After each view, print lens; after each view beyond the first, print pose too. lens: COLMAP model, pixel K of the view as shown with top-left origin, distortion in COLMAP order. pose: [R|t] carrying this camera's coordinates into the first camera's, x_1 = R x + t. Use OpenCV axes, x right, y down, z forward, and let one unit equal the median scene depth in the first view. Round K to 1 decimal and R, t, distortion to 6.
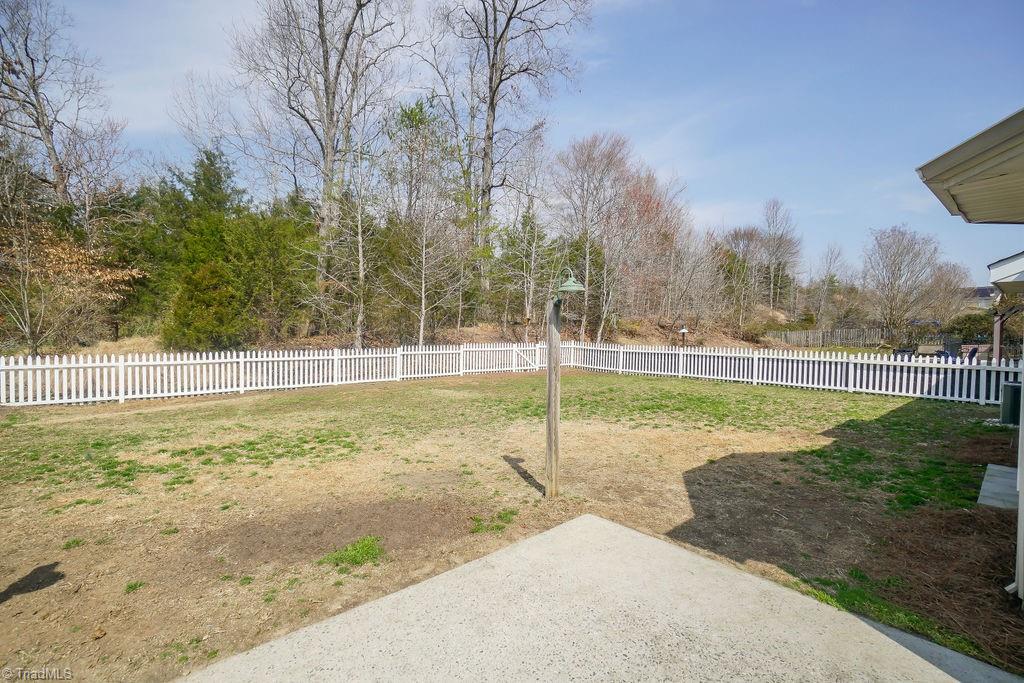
lens RADIAL K [[465.3, 0, 512.0], [0, 465.3, 341.5], [0, 0, 1]] dist [-0.002223, -0.000090]
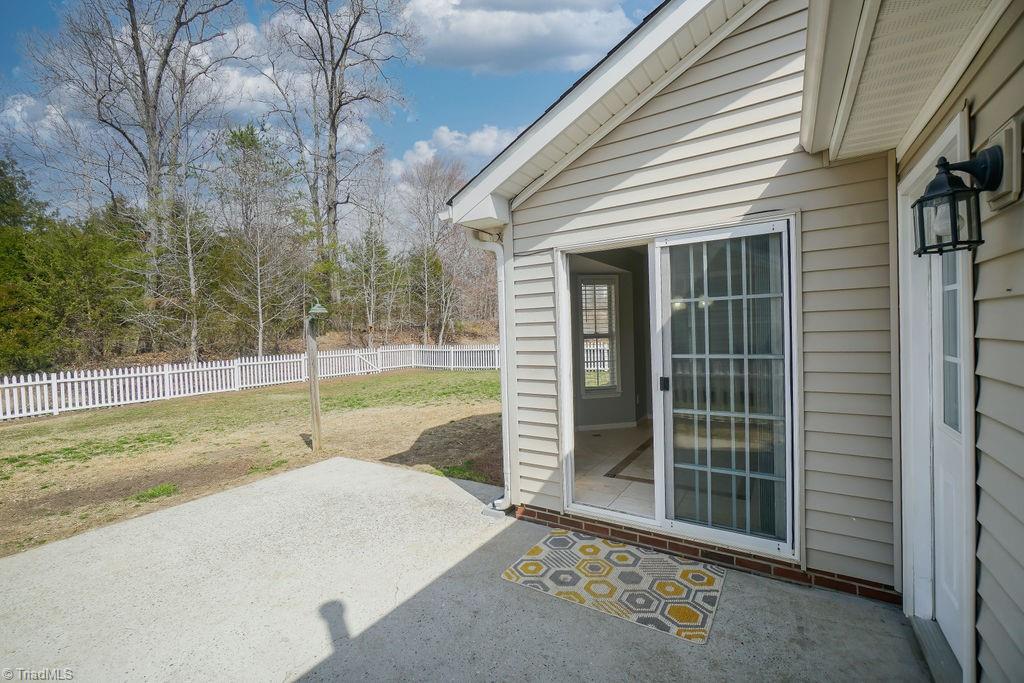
lens RADIAL K [[447.3, 0, 512.0], [0, 447.3, 341.5], [0, 0, 1]] dist [0.001234, 0.000933]
pose [[0.961950, -0.051480, 0.268333, 0.090446], [0.053222, 0.998582, 0.000786, 0.004874], [-0.267993, 0.013525, 0.963326, -0.156953]]
